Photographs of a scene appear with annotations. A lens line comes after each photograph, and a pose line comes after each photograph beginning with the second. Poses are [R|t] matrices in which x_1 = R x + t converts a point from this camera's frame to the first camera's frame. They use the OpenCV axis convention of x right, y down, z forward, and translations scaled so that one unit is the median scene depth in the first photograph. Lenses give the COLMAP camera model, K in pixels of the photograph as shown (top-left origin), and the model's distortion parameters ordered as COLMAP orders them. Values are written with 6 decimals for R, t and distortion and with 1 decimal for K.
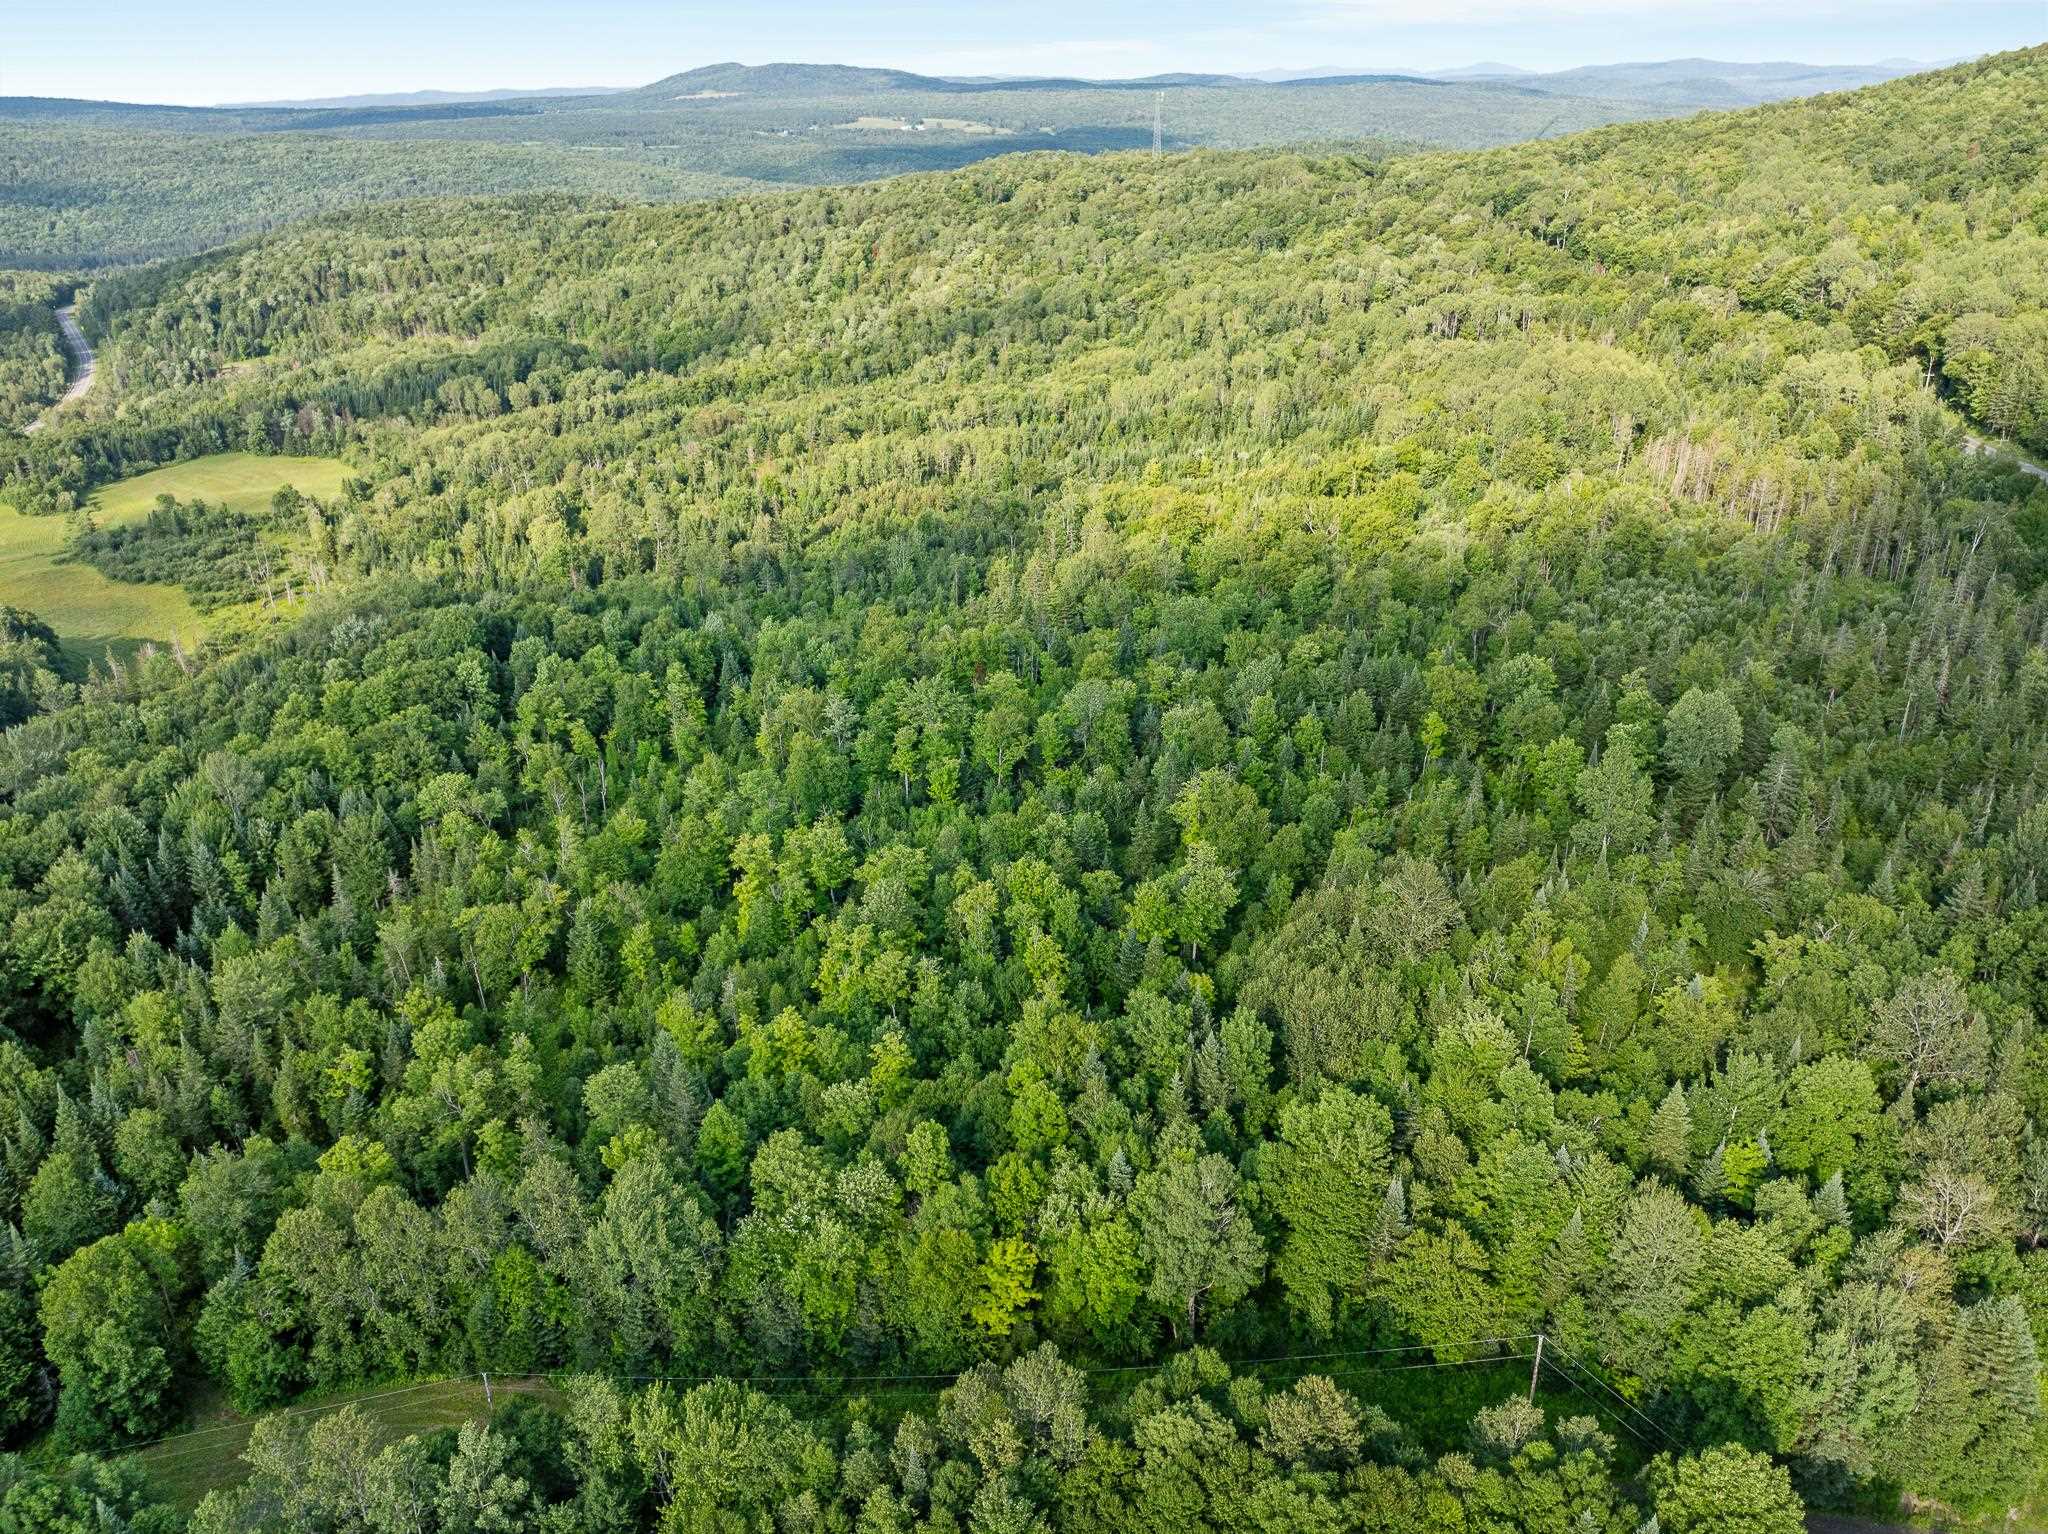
lens RADIAL K [[1467.2, 0, 1022.8], [0, 1467.2, 758.8], [0, 0, 1]] dist [-0.046356, 0.028474]
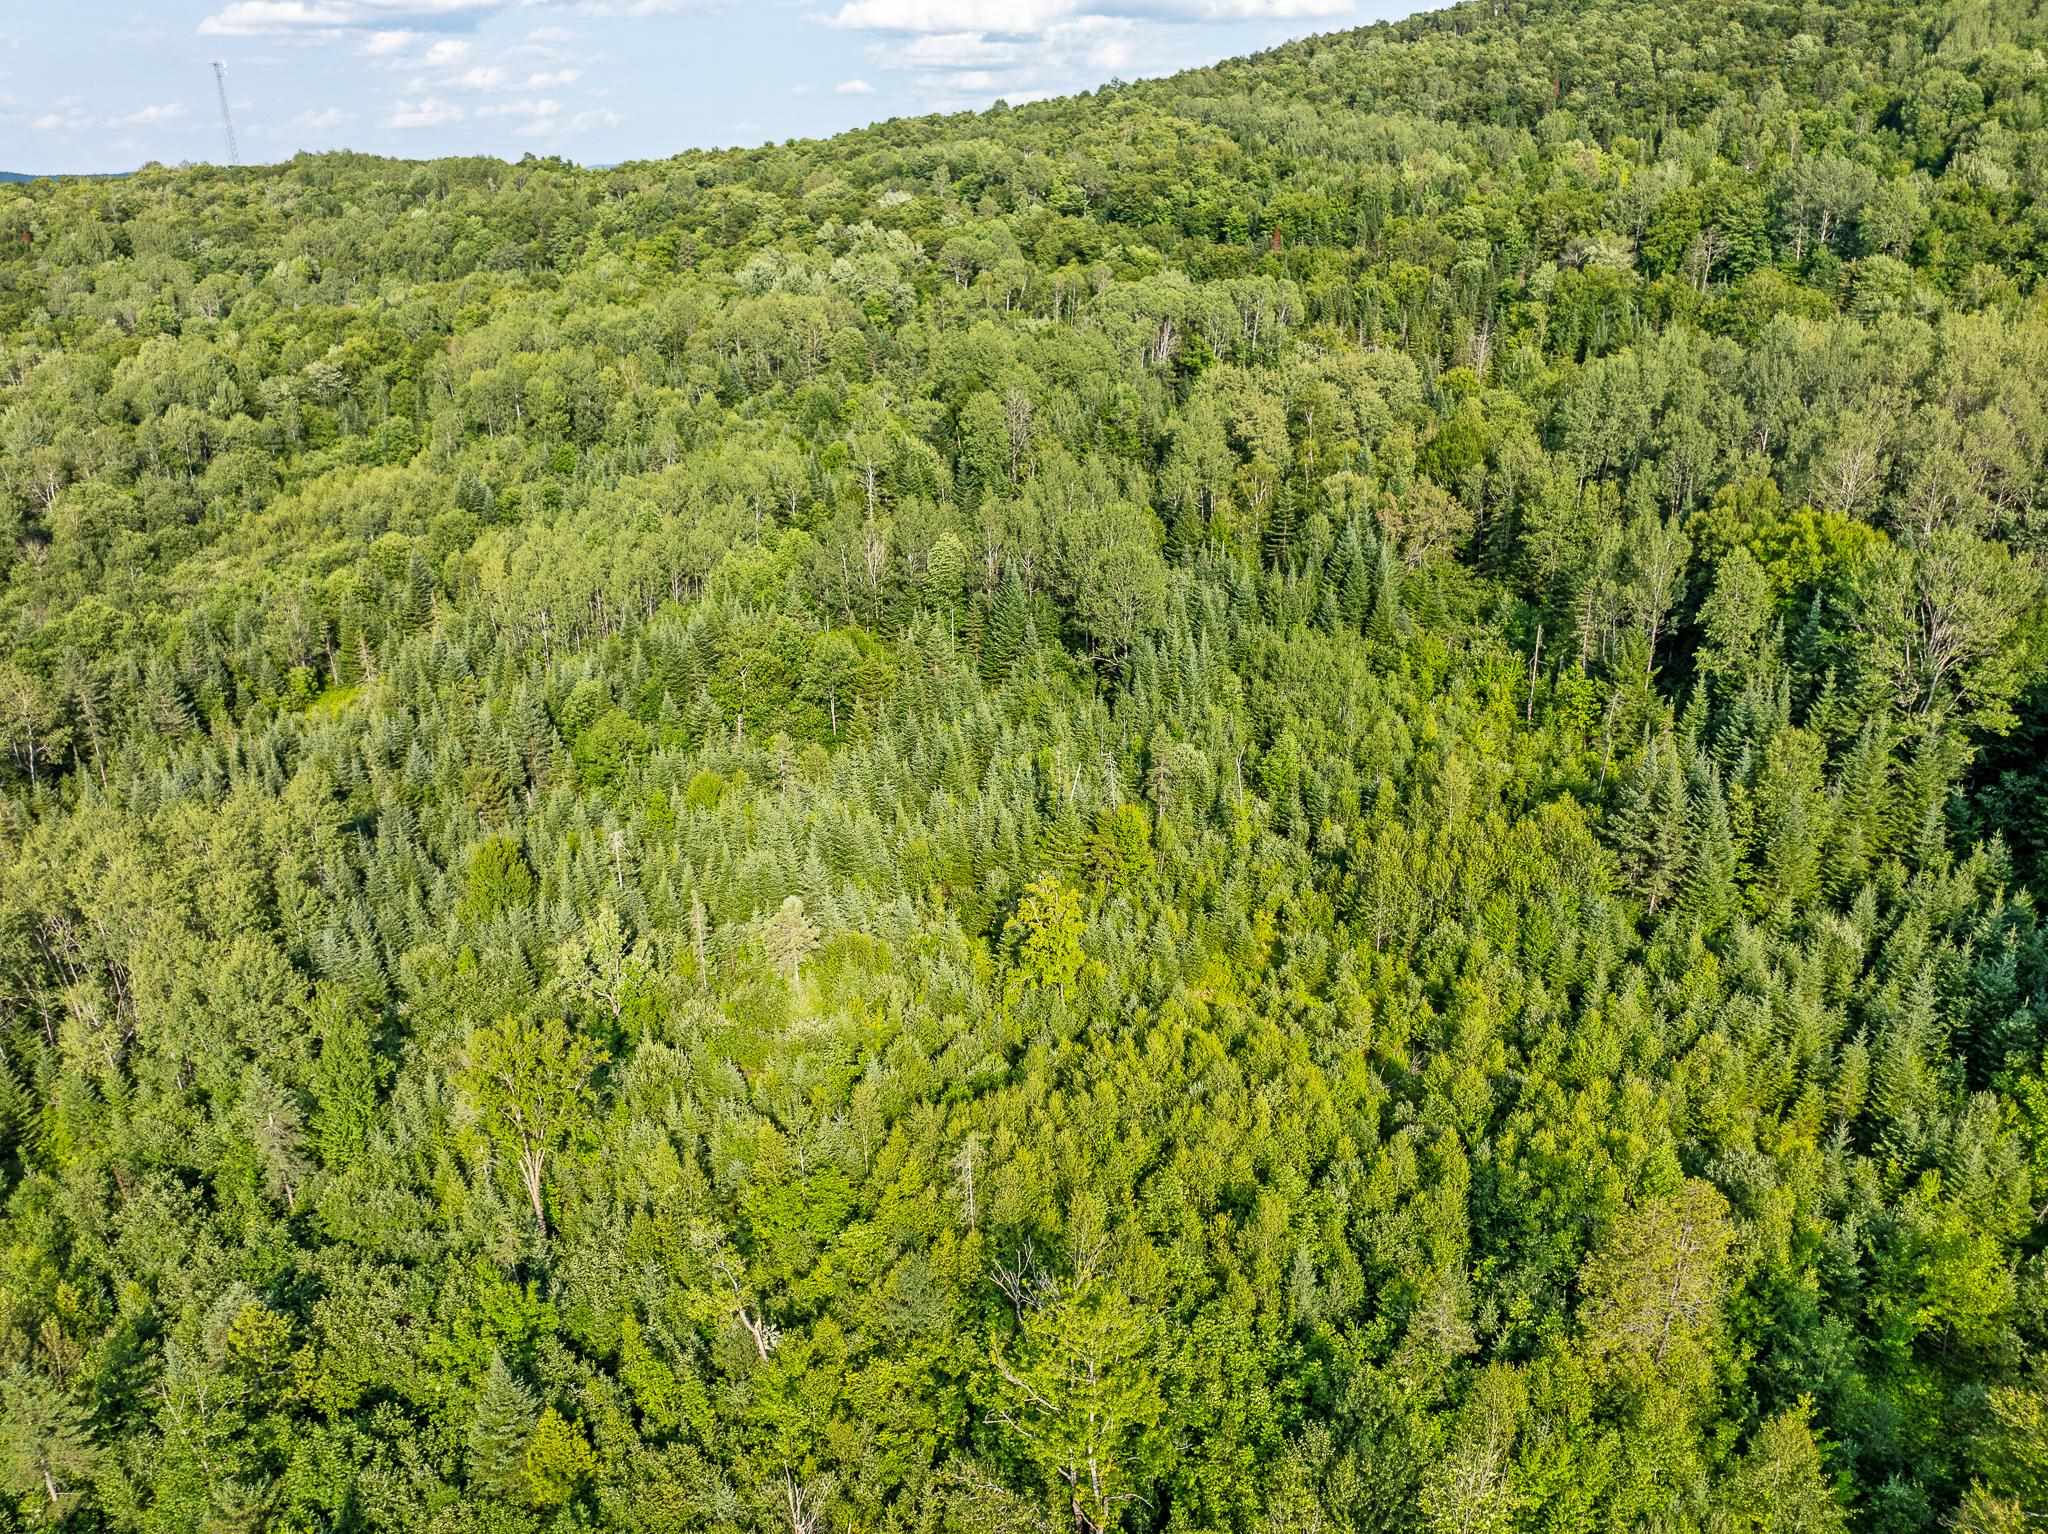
lens RADIAL K [[1467.2, 0, 1030.4], [0, 1467.2, 766.6], [0, 0, 1]] dist [-0.046356, 0.028474]
pose [[0.814307, -0.207001, 0.542268, -0.032275], [0.238794, 0.970995, 0.012071, -0.190305], [-0.529038, 0.119661, 0.840119, 0.675927]]
